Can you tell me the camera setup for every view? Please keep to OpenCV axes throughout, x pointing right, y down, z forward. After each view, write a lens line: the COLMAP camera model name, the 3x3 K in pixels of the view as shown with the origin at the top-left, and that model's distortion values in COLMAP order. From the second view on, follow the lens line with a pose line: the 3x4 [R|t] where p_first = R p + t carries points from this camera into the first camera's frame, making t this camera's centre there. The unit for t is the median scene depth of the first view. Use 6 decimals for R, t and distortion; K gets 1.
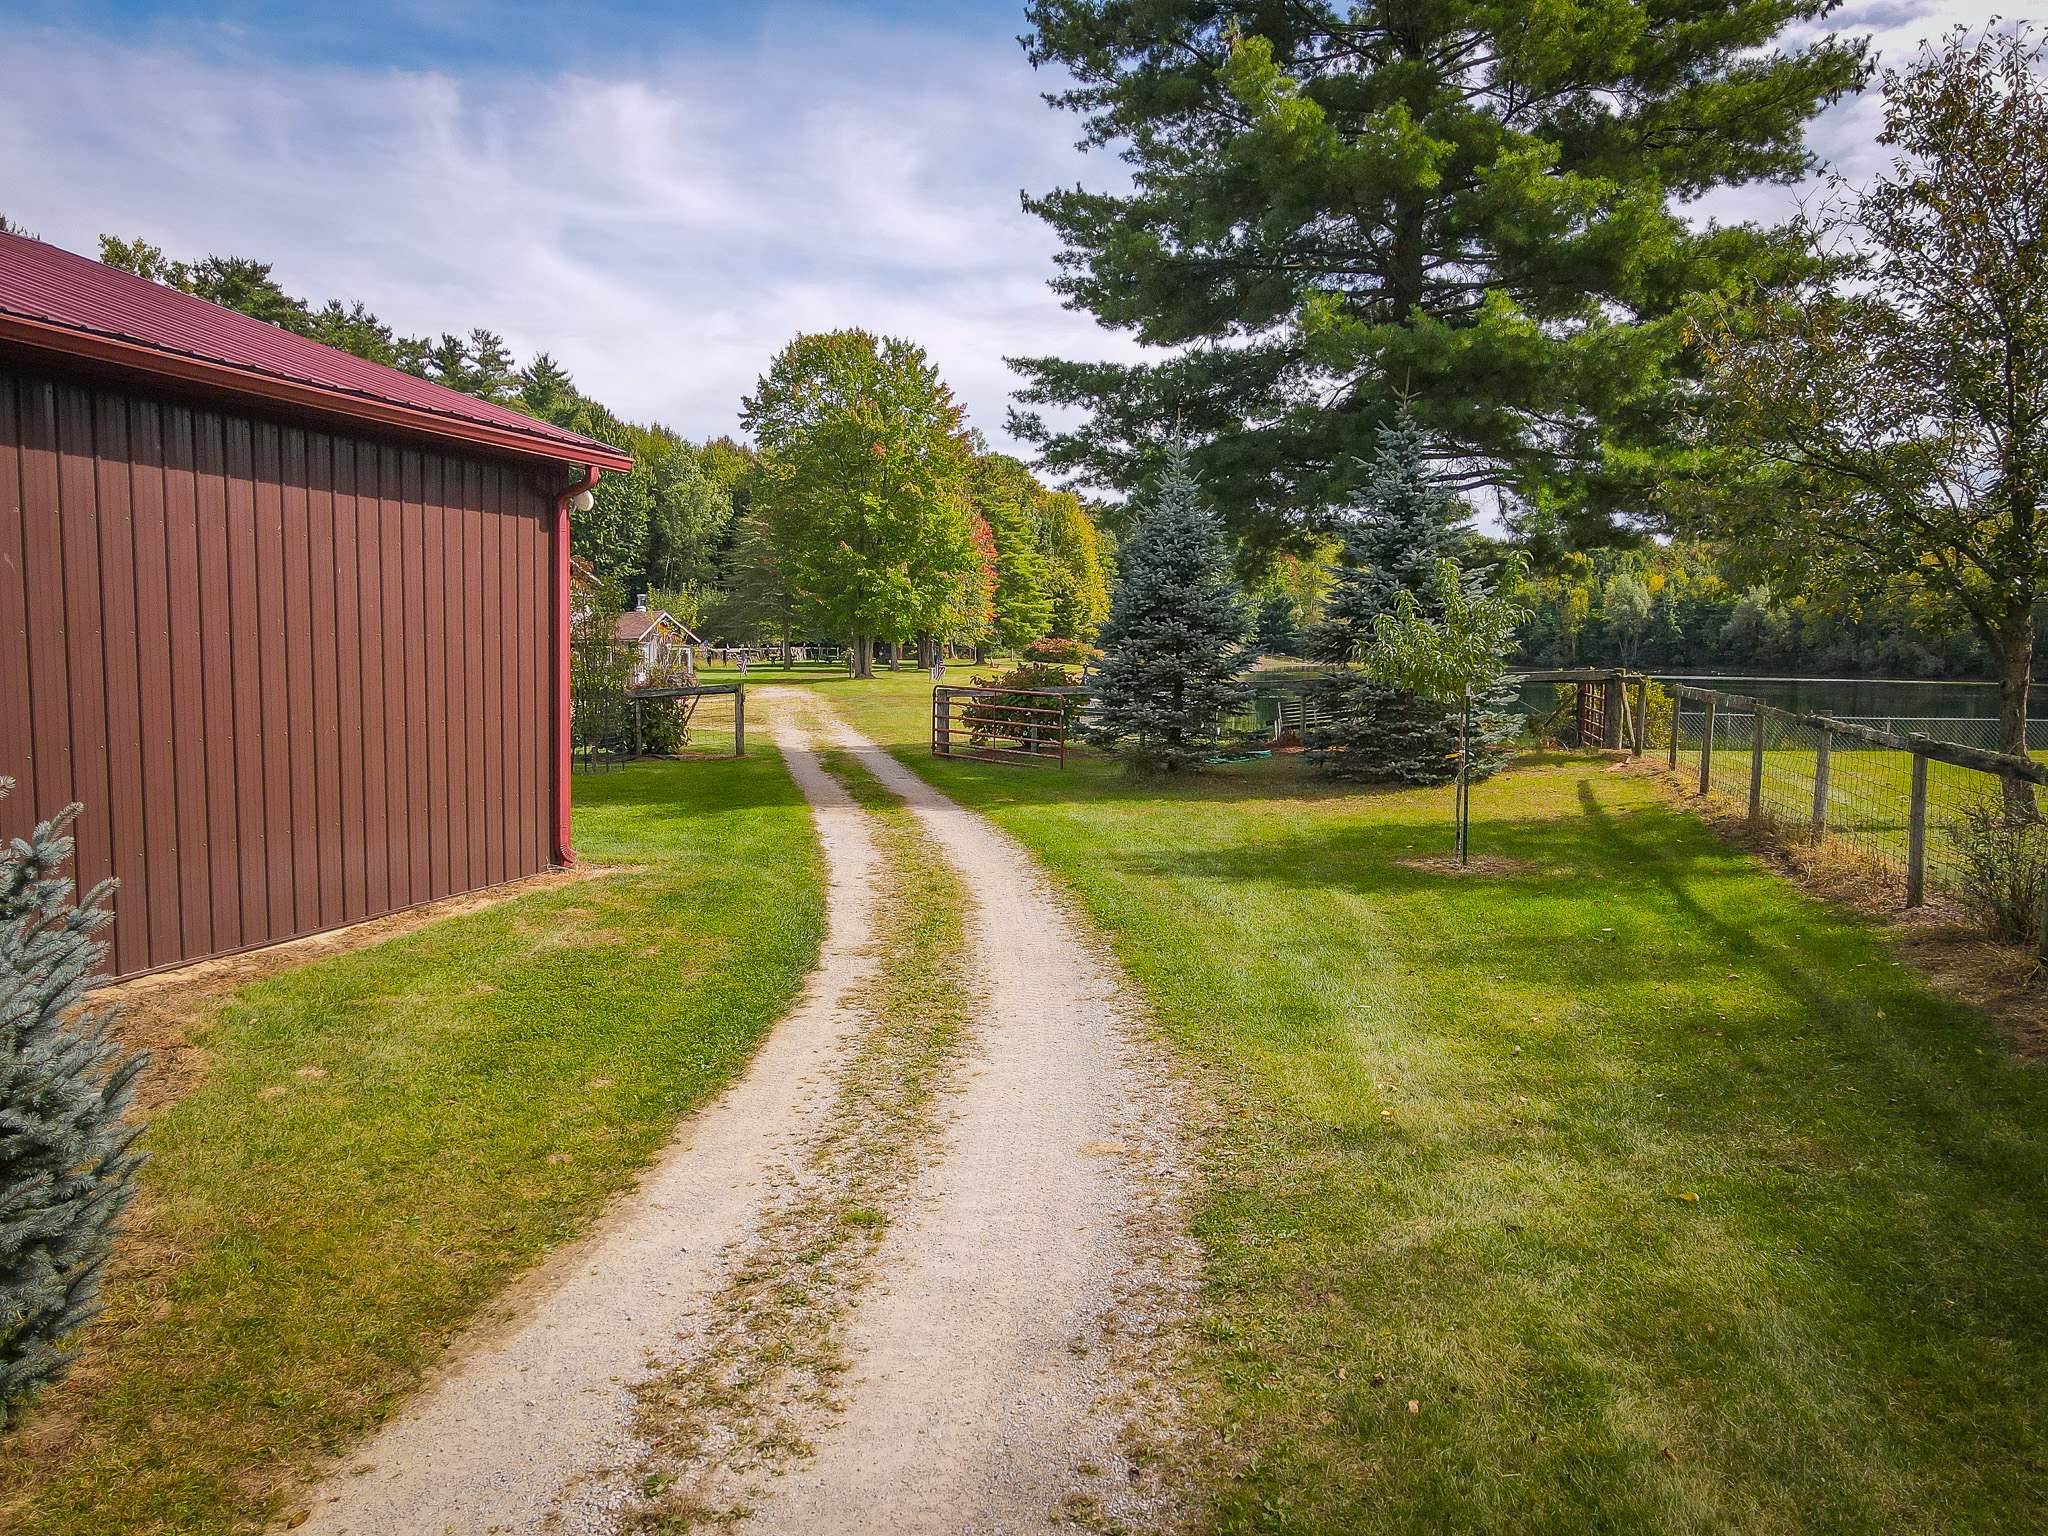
lens RADIAL K [[1494.4, 0, 1010.6], [0, 1494.4, 766.3], [0, 0, 1]] dist [0.012979, 0.004777]
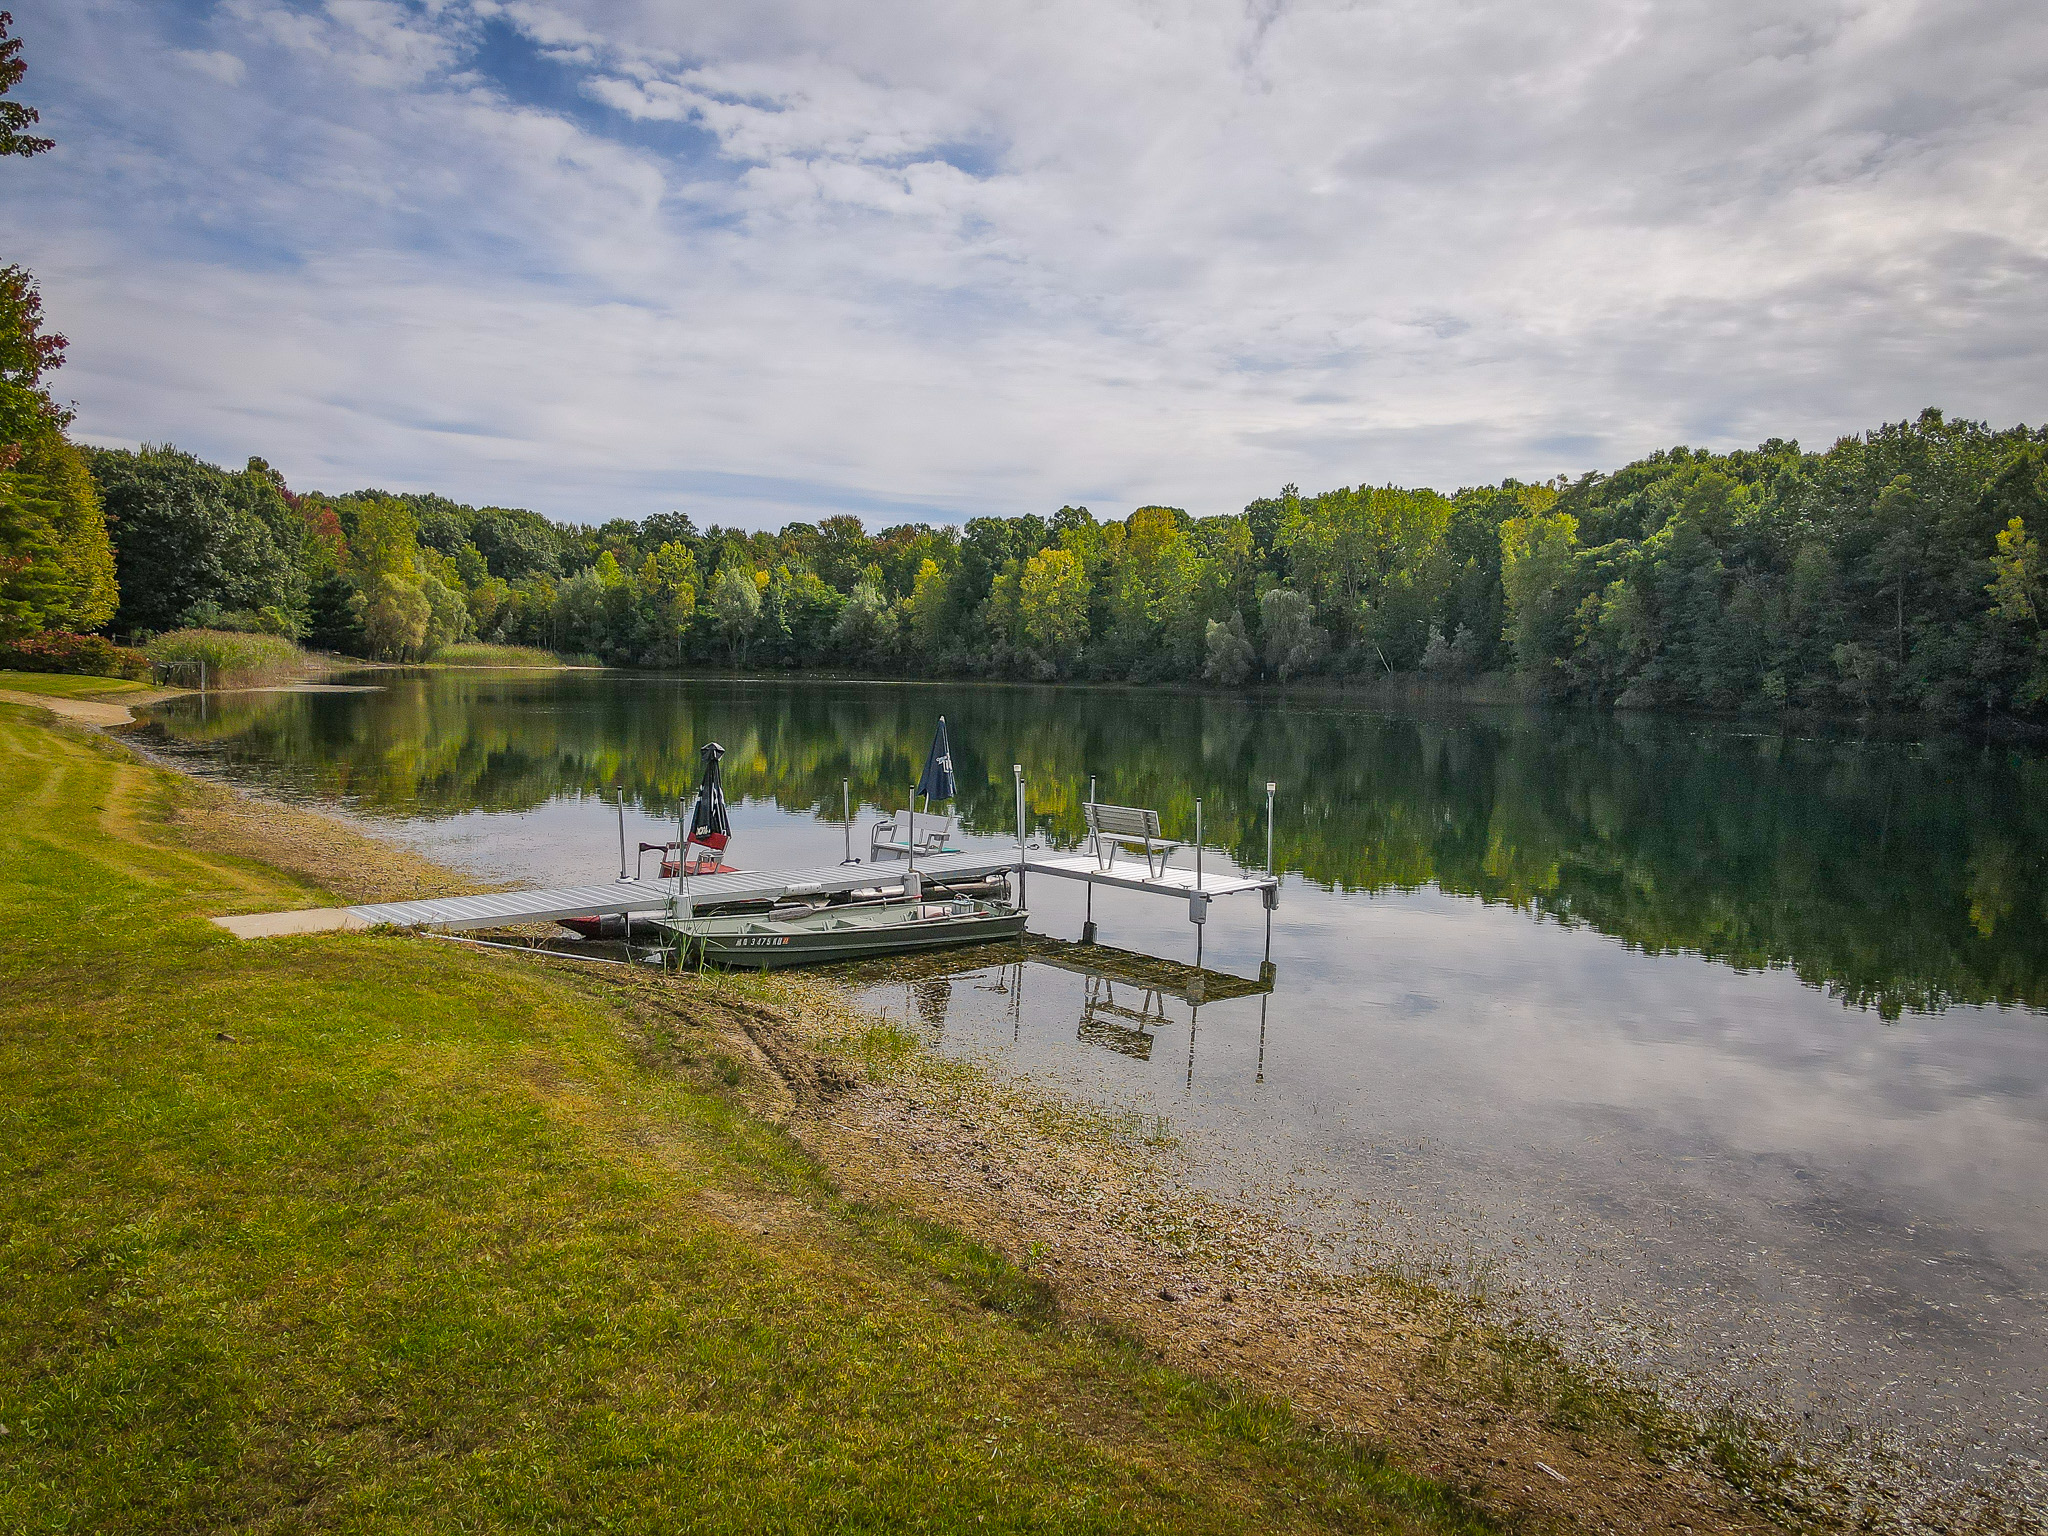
lens RADIAL K [[1494.4, 0, 990.9], [0, 1494.4, 830.6], [0, 0, 1]] dist [0.012979, 0.004777]
pose [[0.801700, -0.063940, 0.594296, -0.031076], [0.037088, 0.997667, 0.057307, -0.027030], [-0.596574, -0.023902, 0.802202, 0.312327]]
